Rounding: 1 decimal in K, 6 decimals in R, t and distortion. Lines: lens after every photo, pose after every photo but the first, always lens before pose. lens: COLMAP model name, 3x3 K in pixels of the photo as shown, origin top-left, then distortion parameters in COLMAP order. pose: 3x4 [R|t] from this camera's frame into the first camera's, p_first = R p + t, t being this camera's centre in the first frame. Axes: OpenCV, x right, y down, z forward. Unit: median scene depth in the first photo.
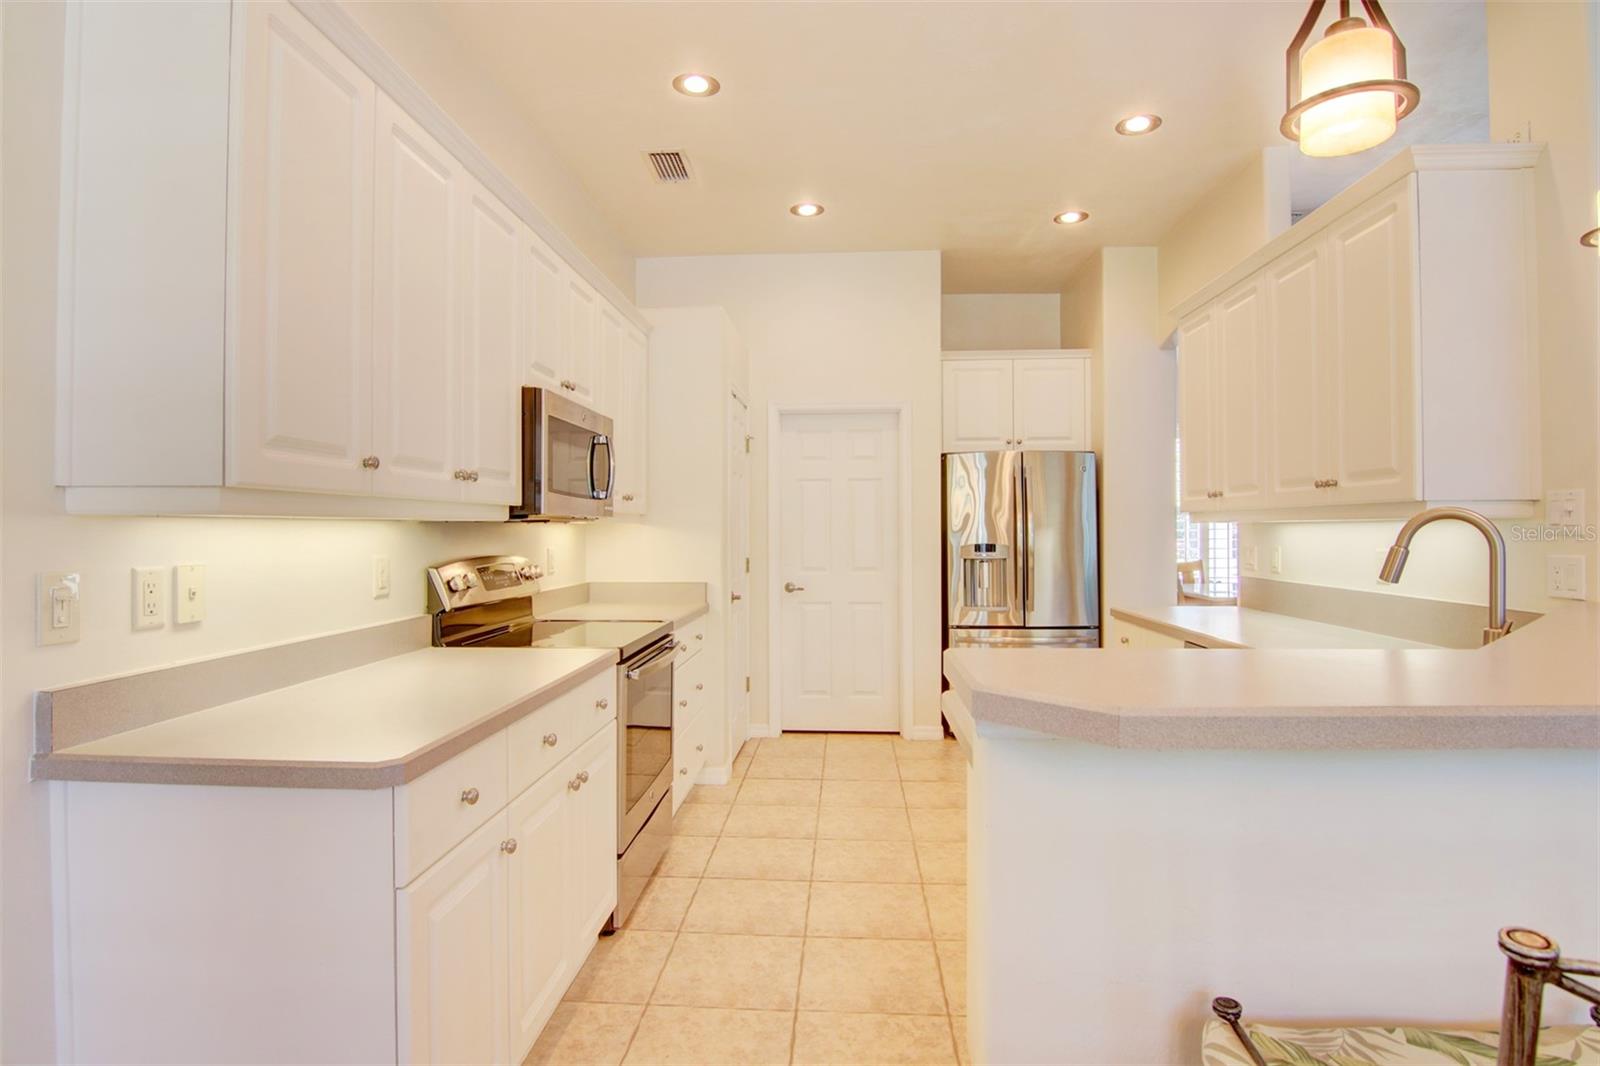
lens RADIAL K [[813.5, 0, 791.1], [0, 813.5, 526.2], [0, 0, 1]] dist [-0.005724, -0.010200]
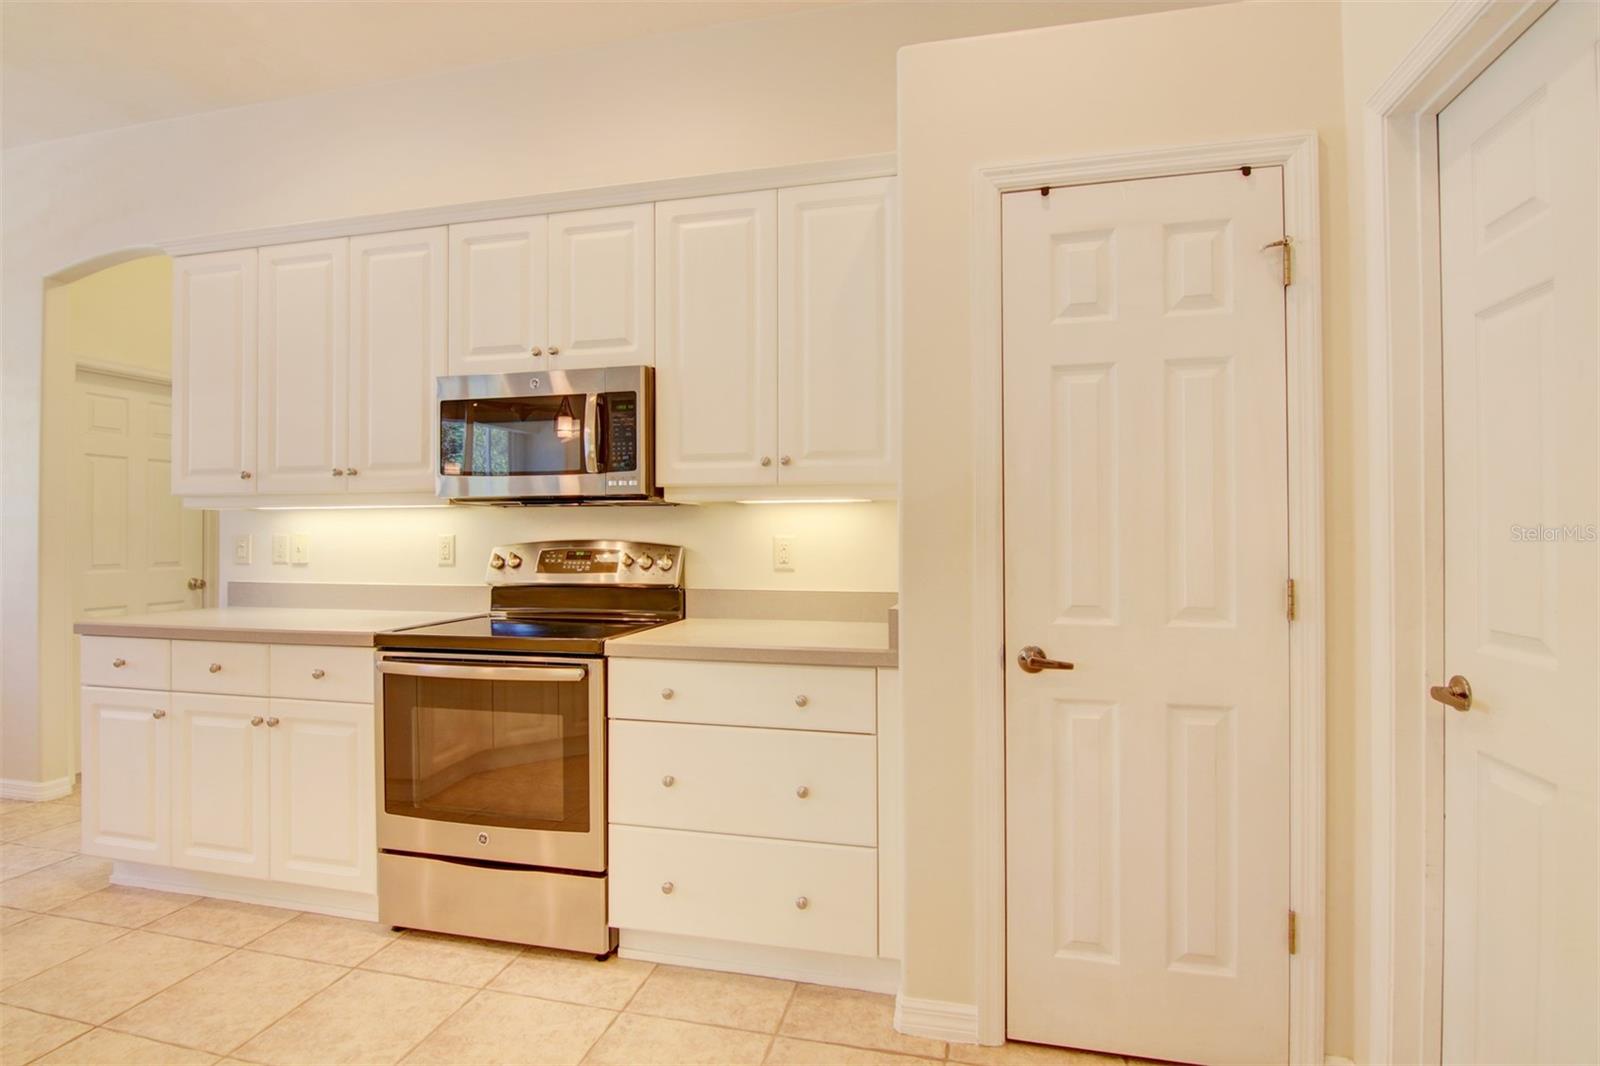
lens RADIAL K [[813.5, 0, 791.1], [0, 813.5, 526.2], [0, 0, 1]] dist [-0.005724, -0.010200]
pose [[-0.172836, -0.002631, -0.984947, 0.681448], [0.008313, 0.999957, -0.004130, 0.031795], [0.984916, -0.008902, -0.172807, 1.722212]]
